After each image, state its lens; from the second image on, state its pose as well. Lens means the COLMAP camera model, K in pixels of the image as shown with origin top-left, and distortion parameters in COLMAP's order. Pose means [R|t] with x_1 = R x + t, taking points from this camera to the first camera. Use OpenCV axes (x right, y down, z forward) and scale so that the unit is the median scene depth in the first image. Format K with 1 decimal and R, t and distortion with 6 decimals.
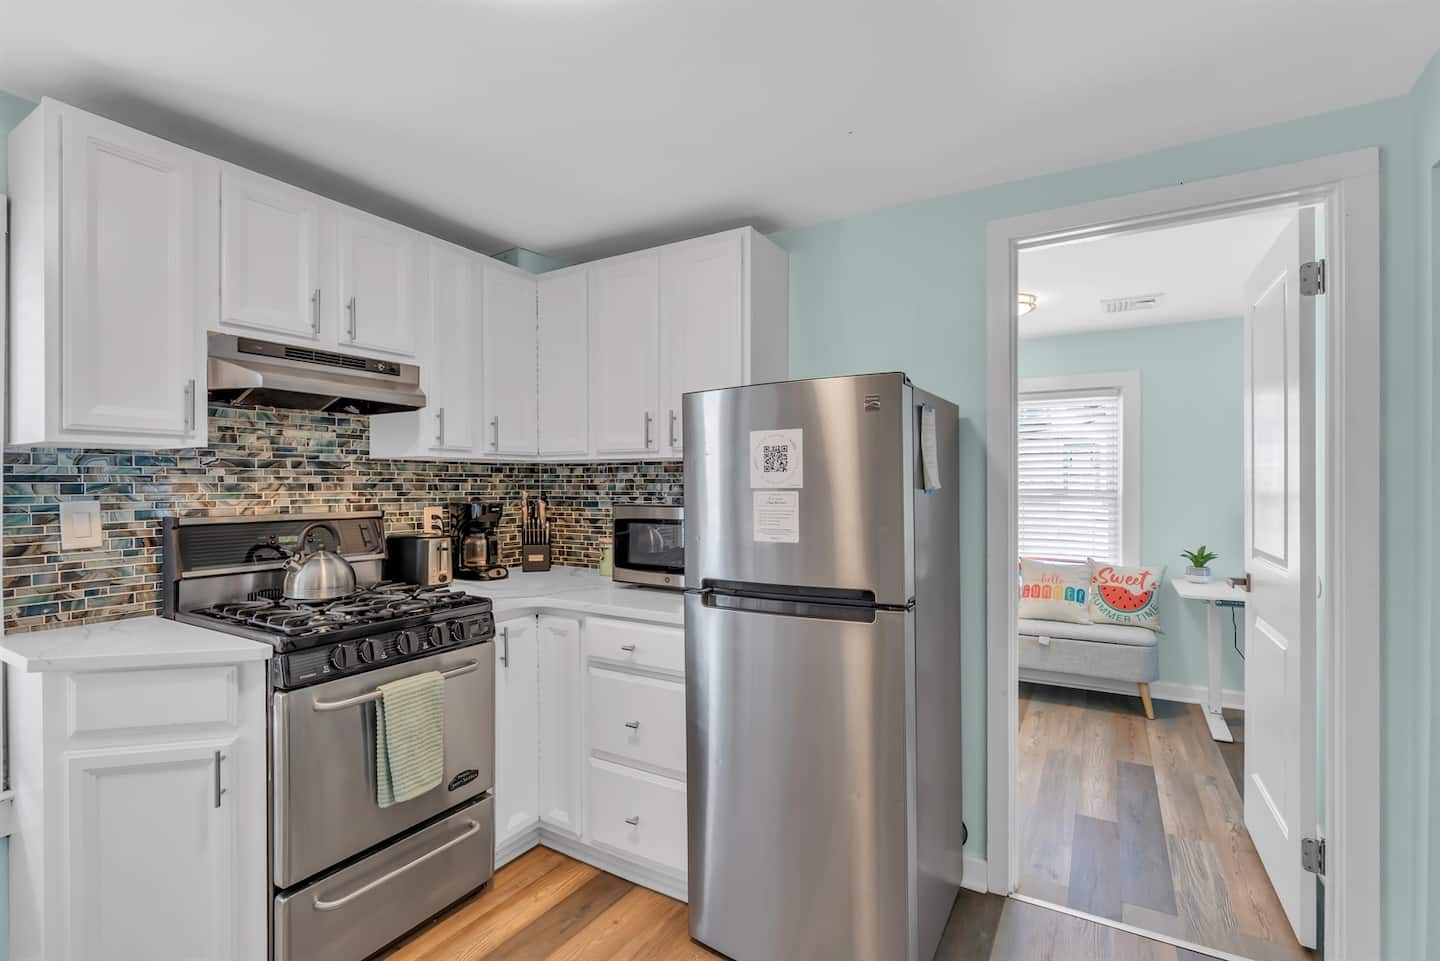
lens RADIAL K [[651.8, 0, 720.0], [0, 651.8, 480.5], [0, 0, 1]] dist [-0.009535, 0.000609]
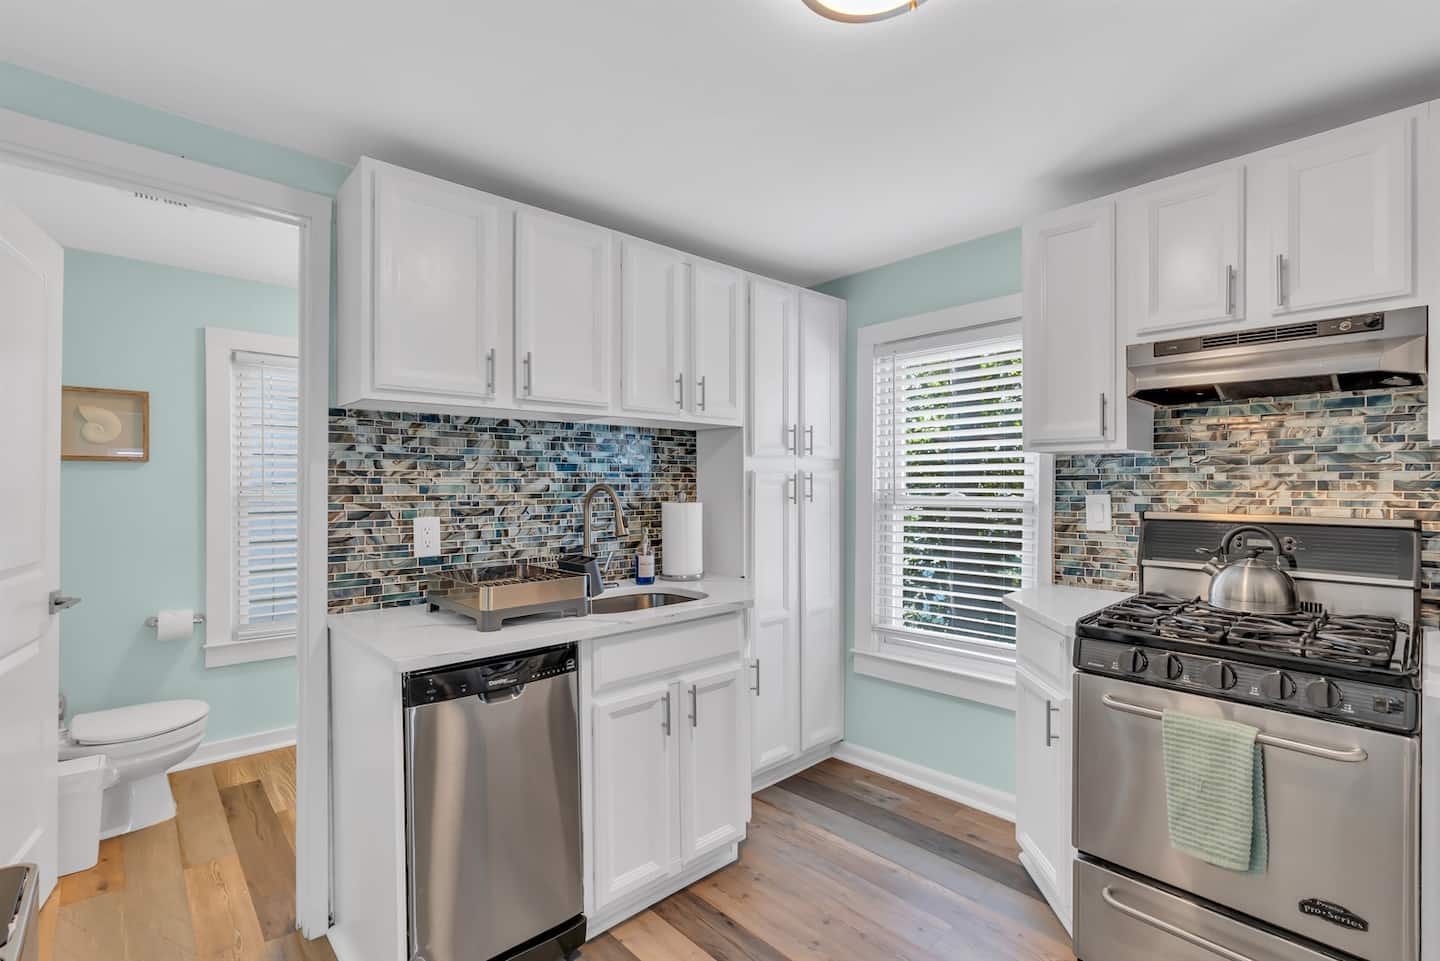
lens RADIAL K [[651.8, 0, 720.0], [0, 651.8, 480.5], [0, 0, 1]] dist [-0.009535, 0.000609]
pose [[-0.289823, 0.001019, -0.957080, 0.391595], [0.006053, 0.999981, -0.000768, -0.000333], [0.957061, -0.006016, -0.289823, 0.516142]]
